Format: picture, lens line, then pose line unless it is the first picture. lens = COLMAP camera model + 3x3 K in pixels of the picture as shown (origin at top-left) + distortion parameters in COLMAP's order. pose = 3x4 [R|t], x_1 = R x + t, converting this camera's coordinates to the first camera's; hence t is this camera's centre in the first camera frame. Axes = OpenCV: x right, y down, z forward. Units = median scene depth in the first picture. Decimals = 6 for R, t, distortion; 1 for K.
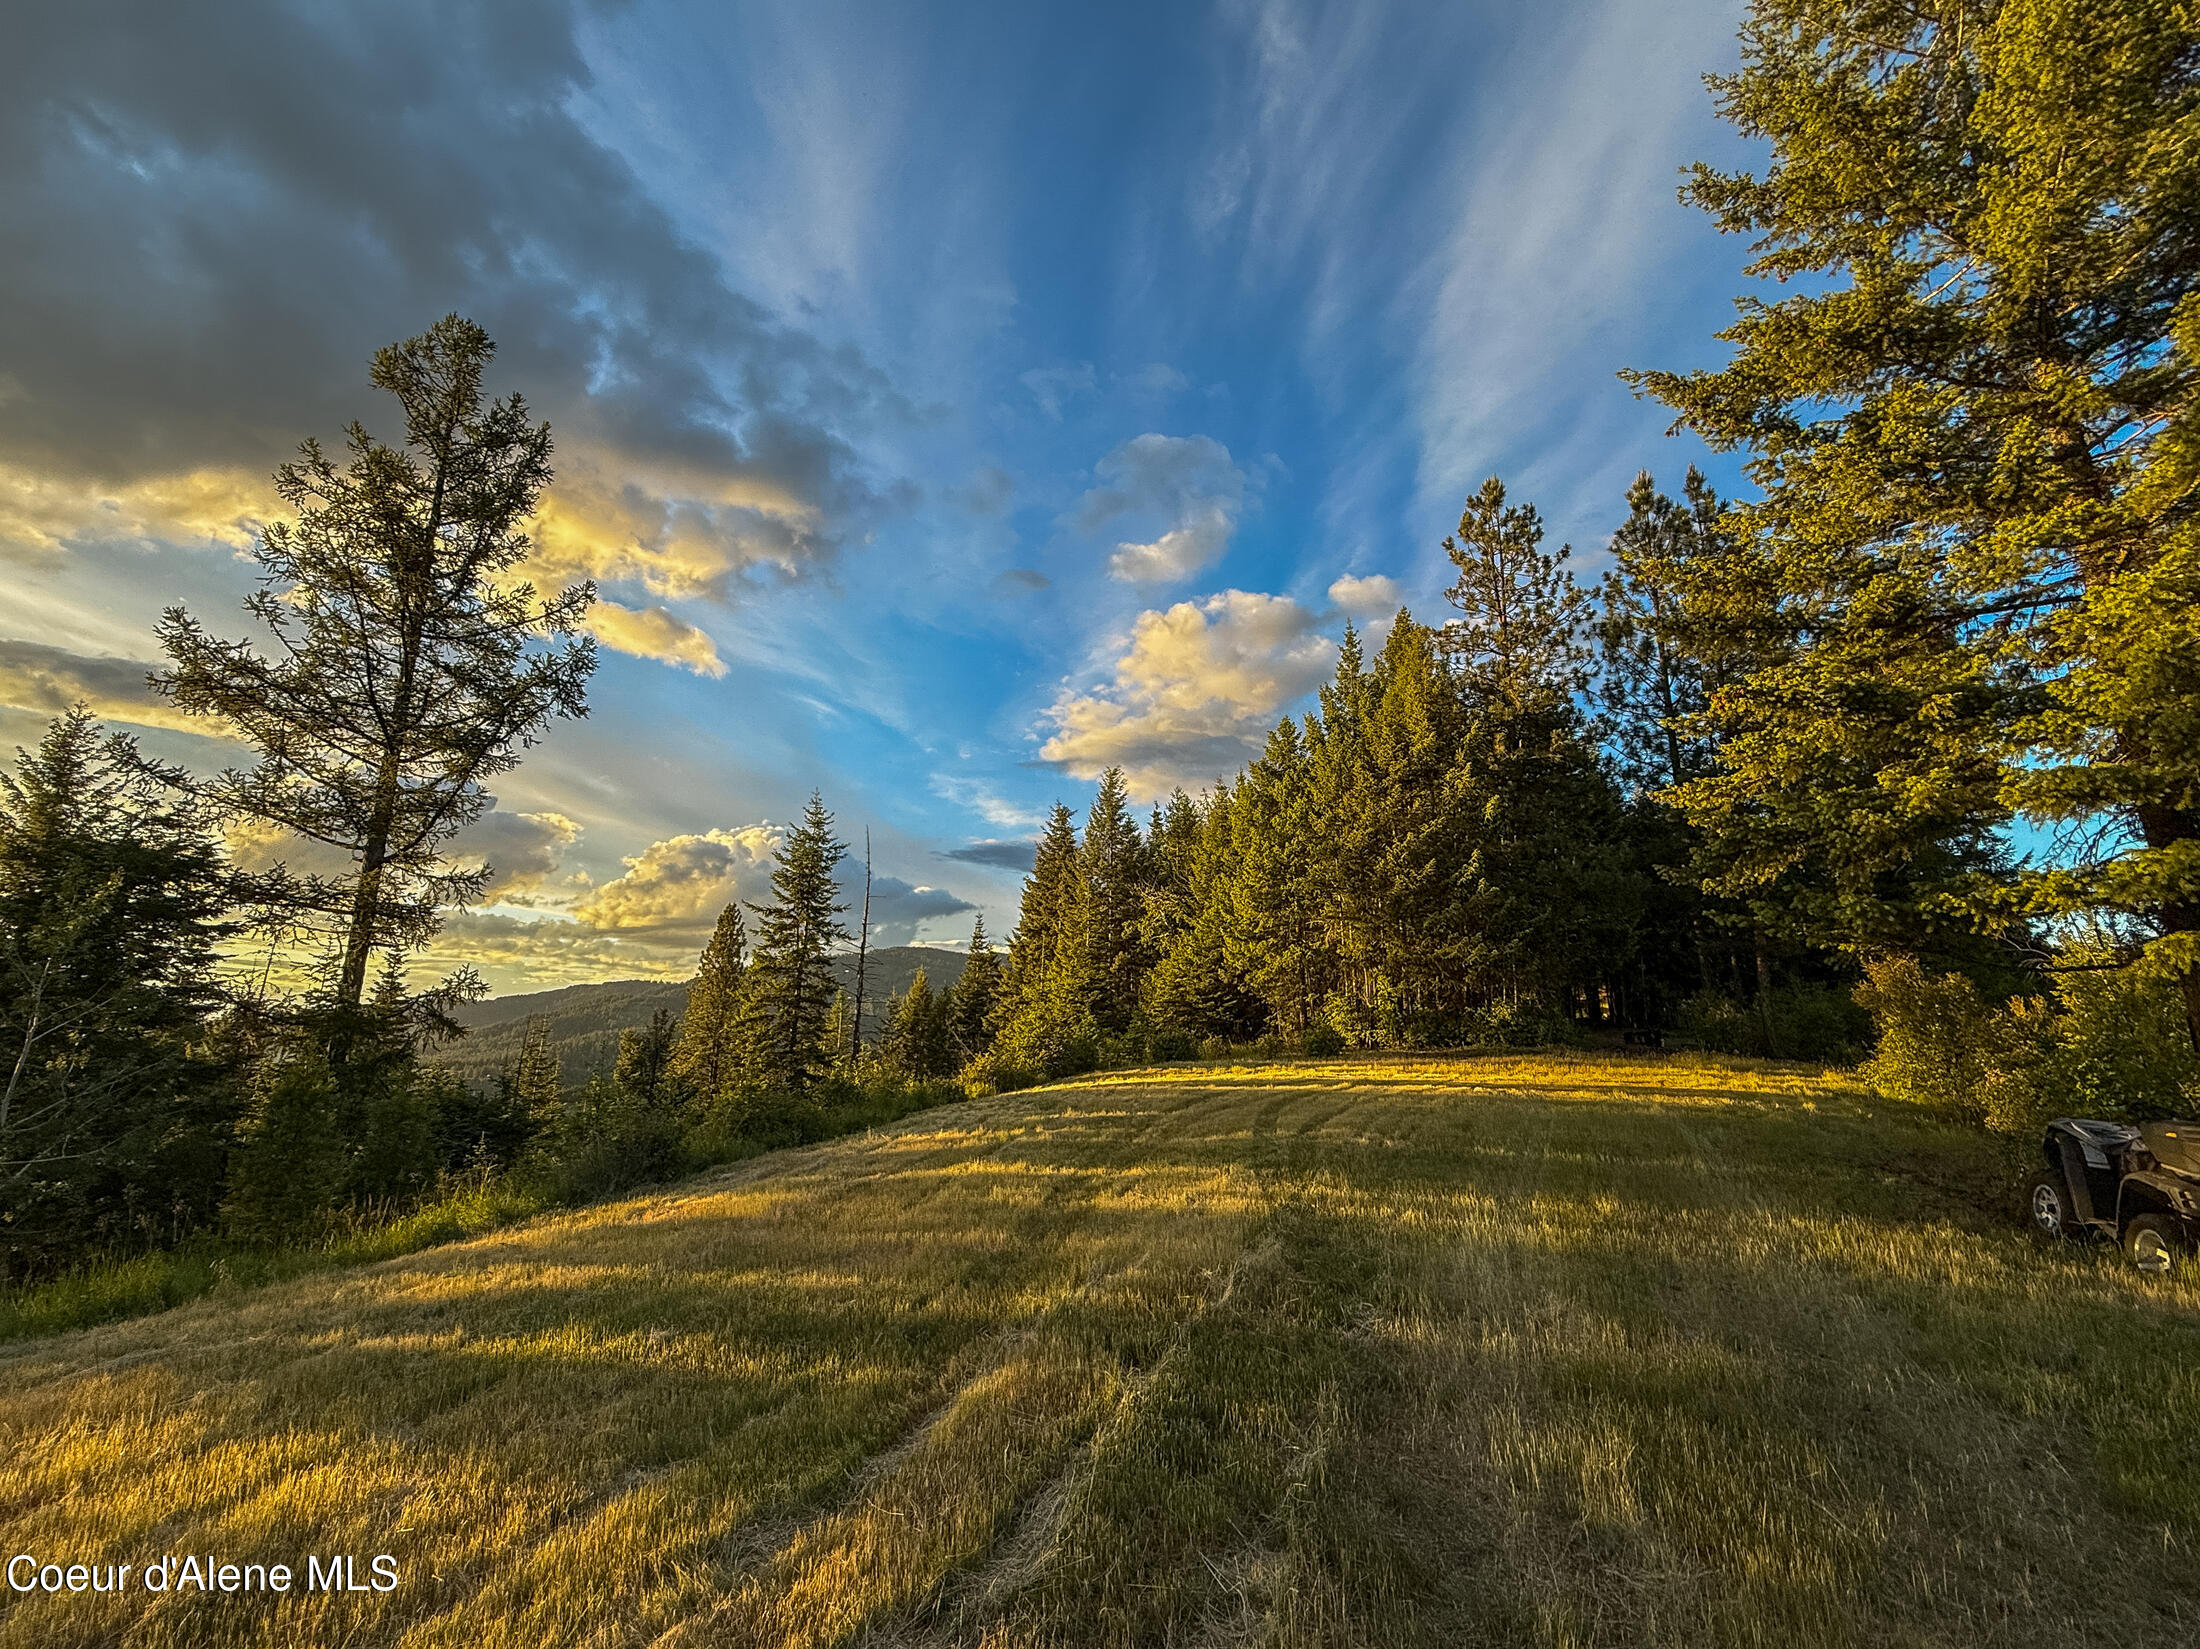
lens RADIAL K [[964.6, 0, 1094.8], [0, 964.6, 819.1], [0, 0, 1]] dist [0.000466, -0.000042]
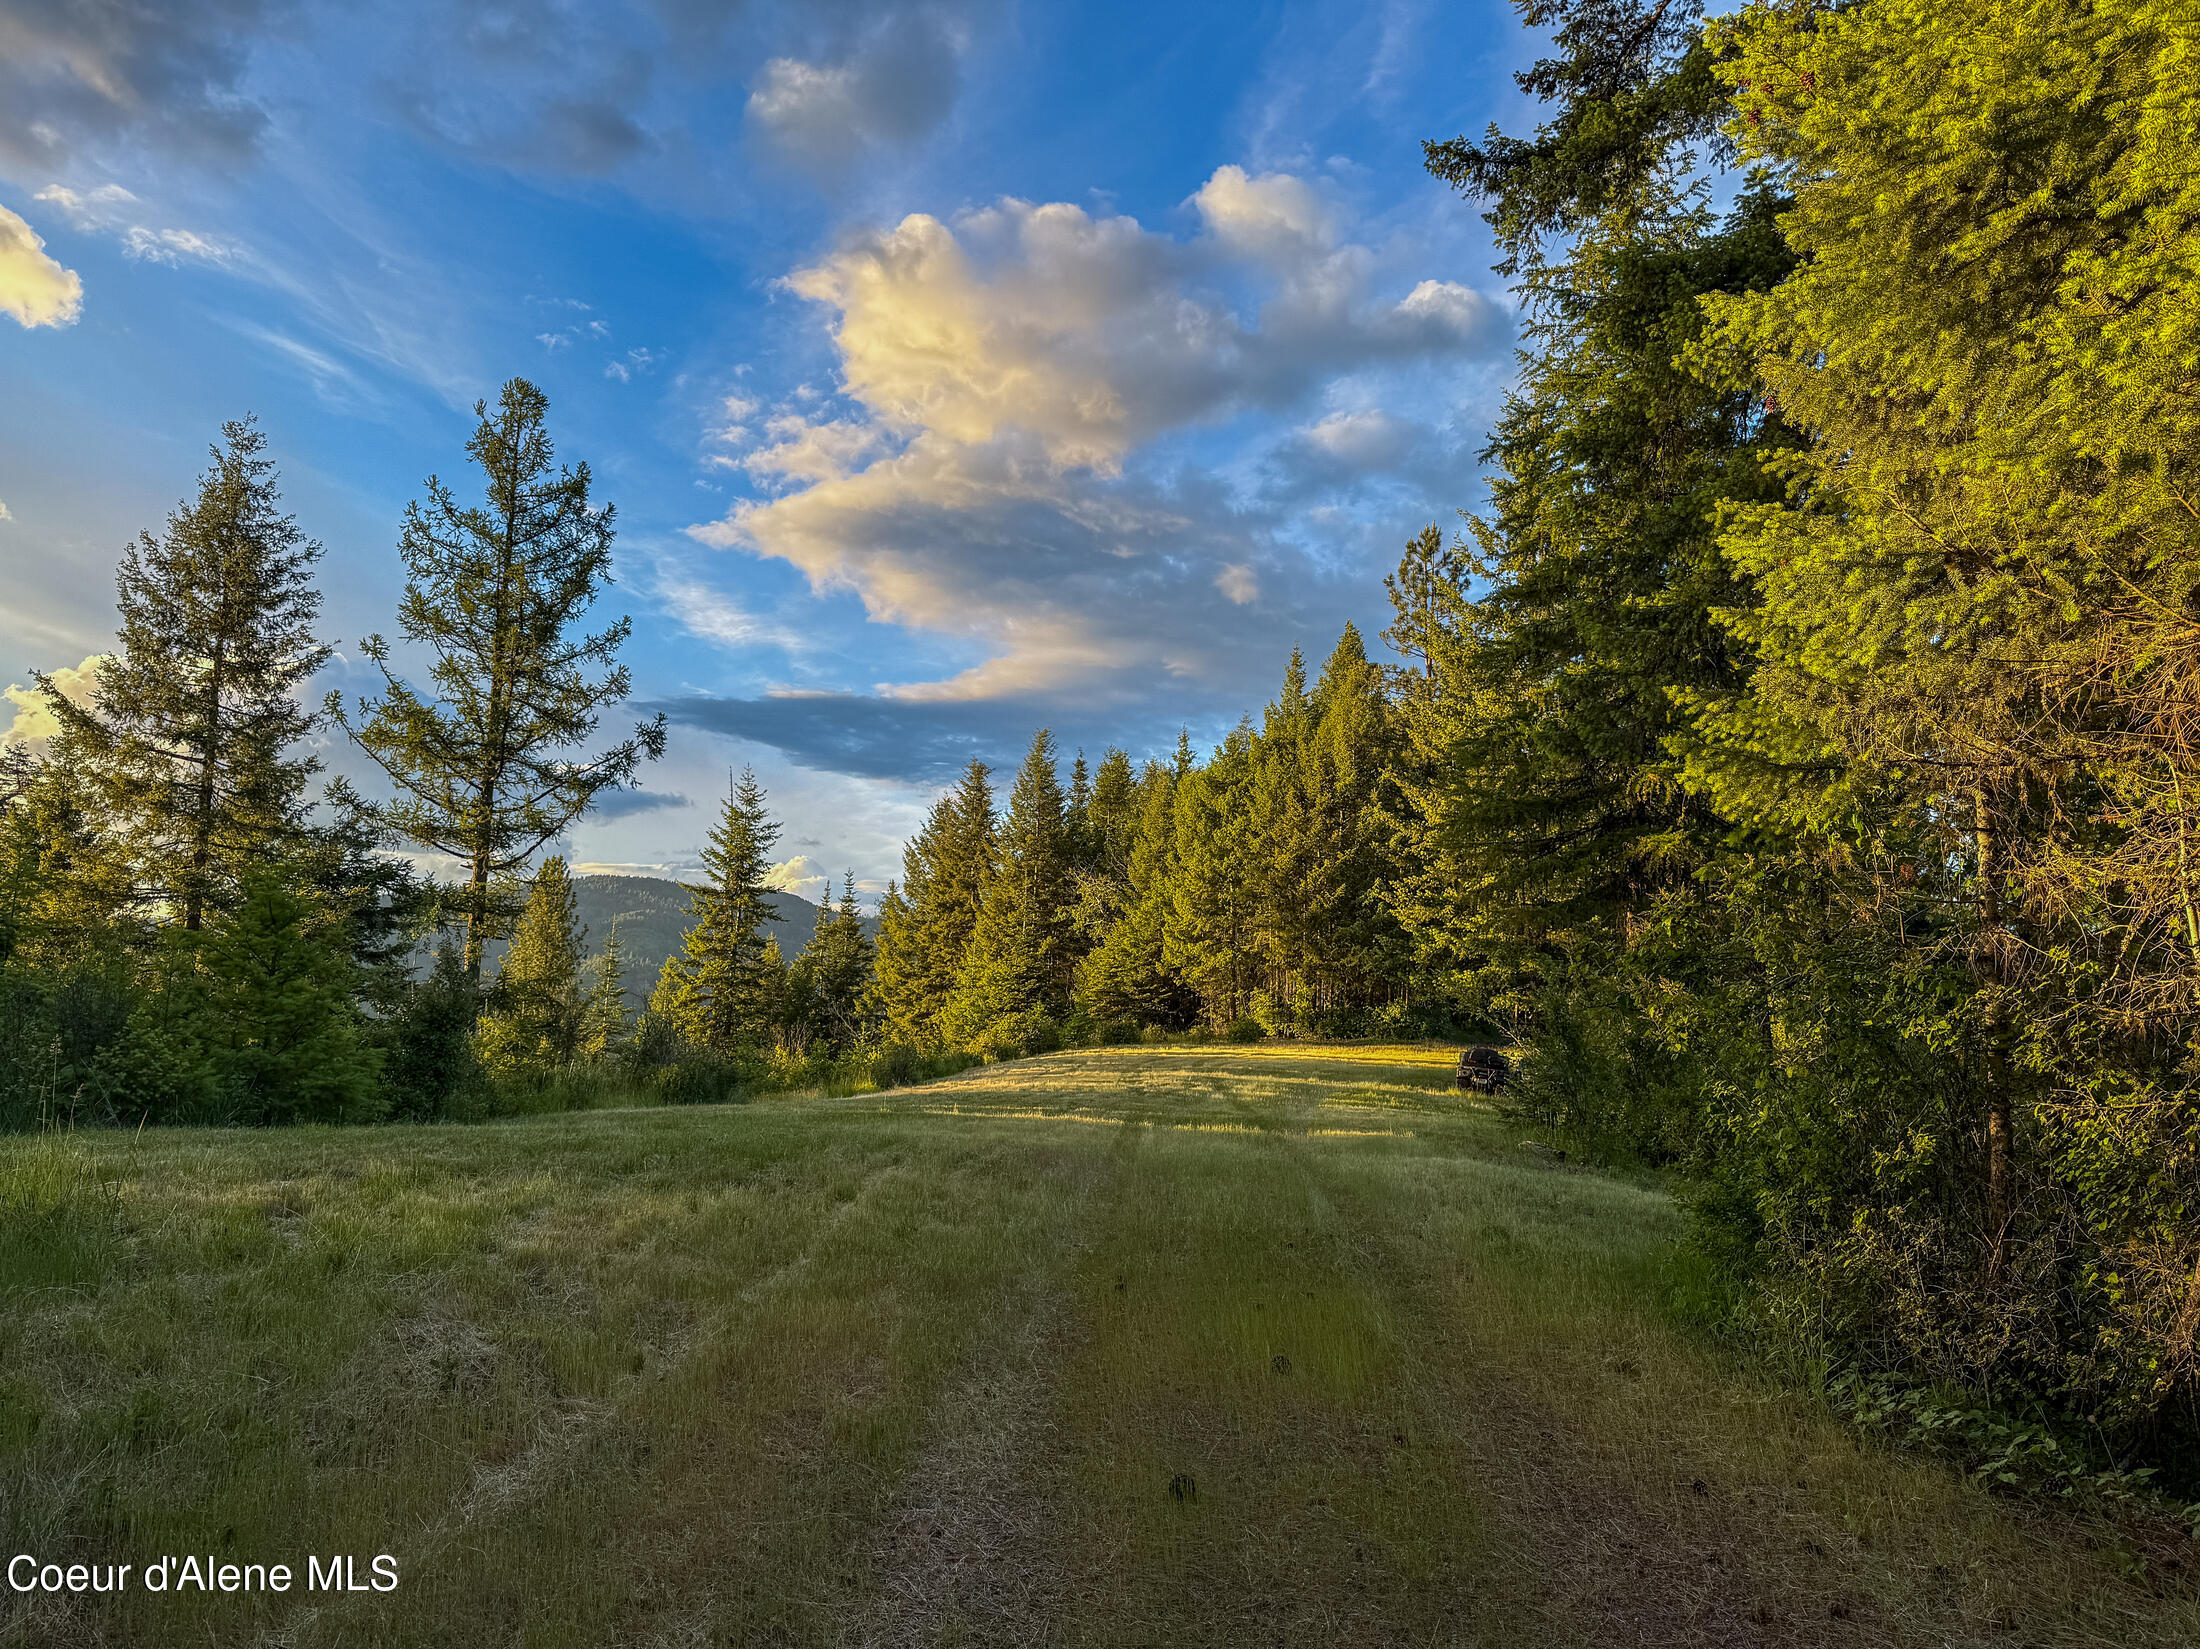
lens RADIAL K [[1550.3, 0, 1100.0], [0, 1550.3, 833.1], [0, 0, 1]] dist [0.066426, -0.174314]
pose [[0.993655, 0.035338, 0.106780, -0.132434], [-0.045349, 0.994648, 0.092833, -0.156052], [-0.102928, -0.097086, 0.989939, -0.729175]]
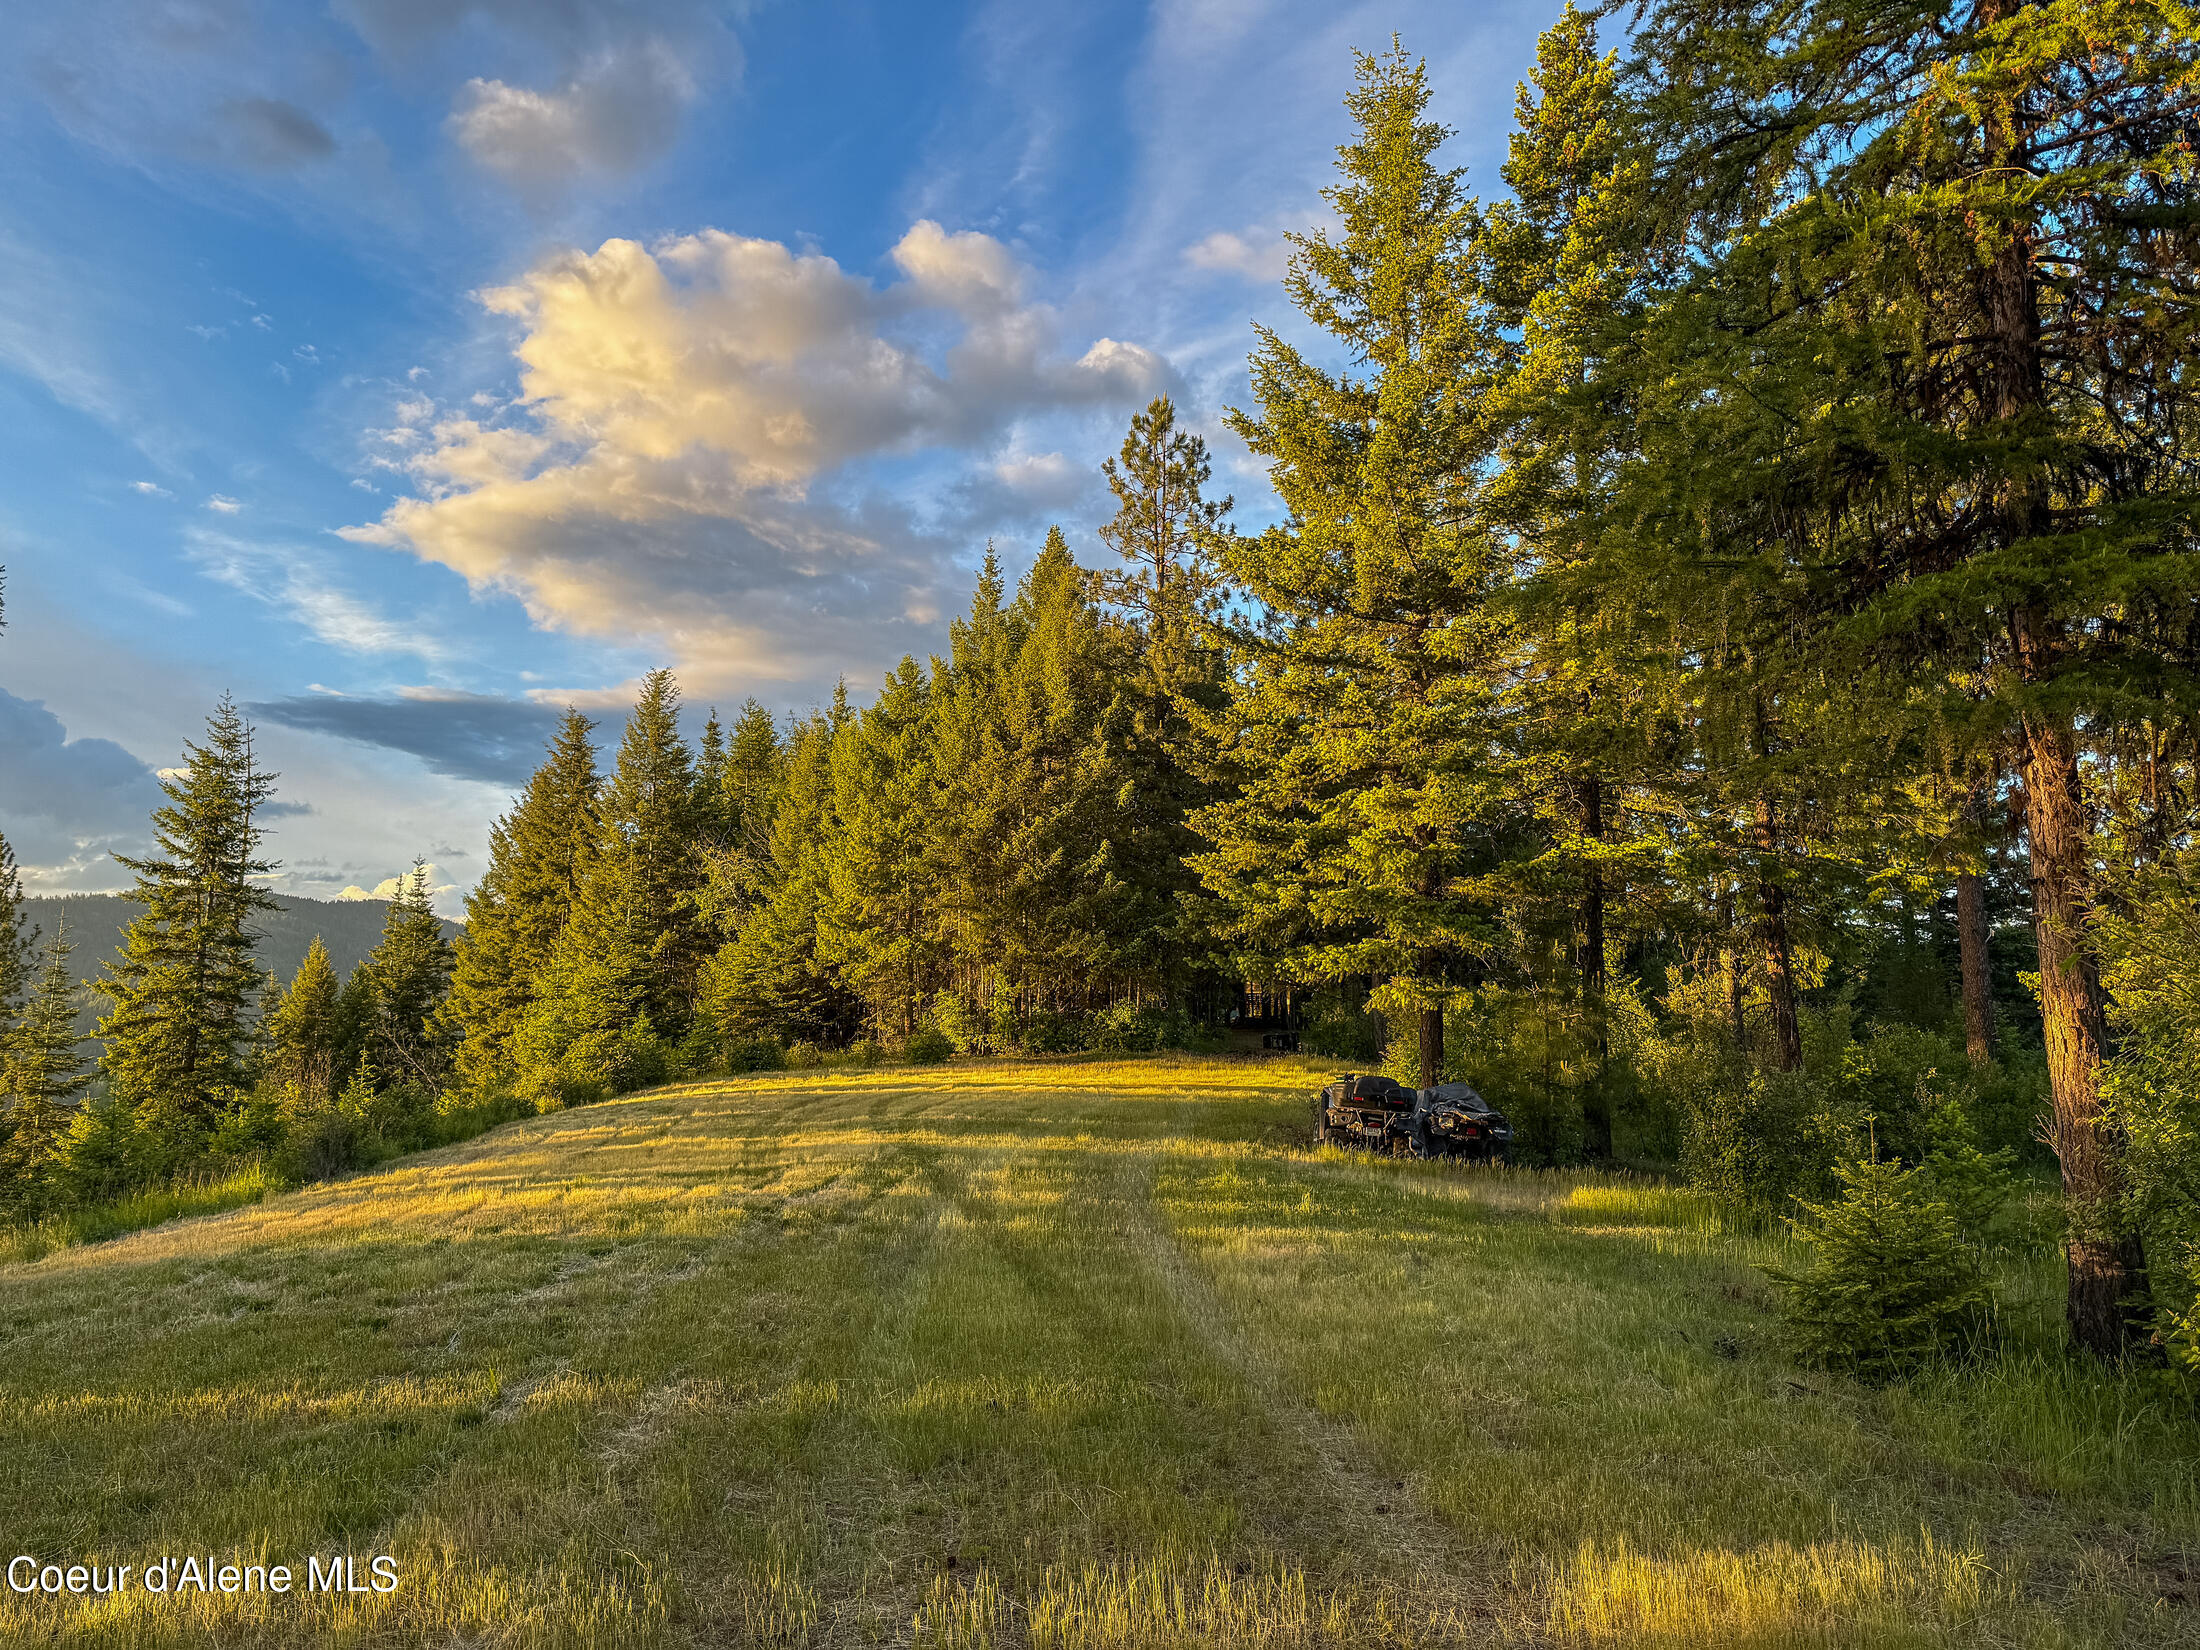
lens RADIAL K [[1550.3, 0, 1100.0], [0, 1550.3, 833.6], [0, 0, 1]] dist [0.066426, -0.174314]
pose [[0.945231, 0.037288, 0.324264, -0.071923], [-0.065667, 0.994865, 0.077019, -0.071924], [-0.319727, -0.094094, 0.942826, -0.317865]]
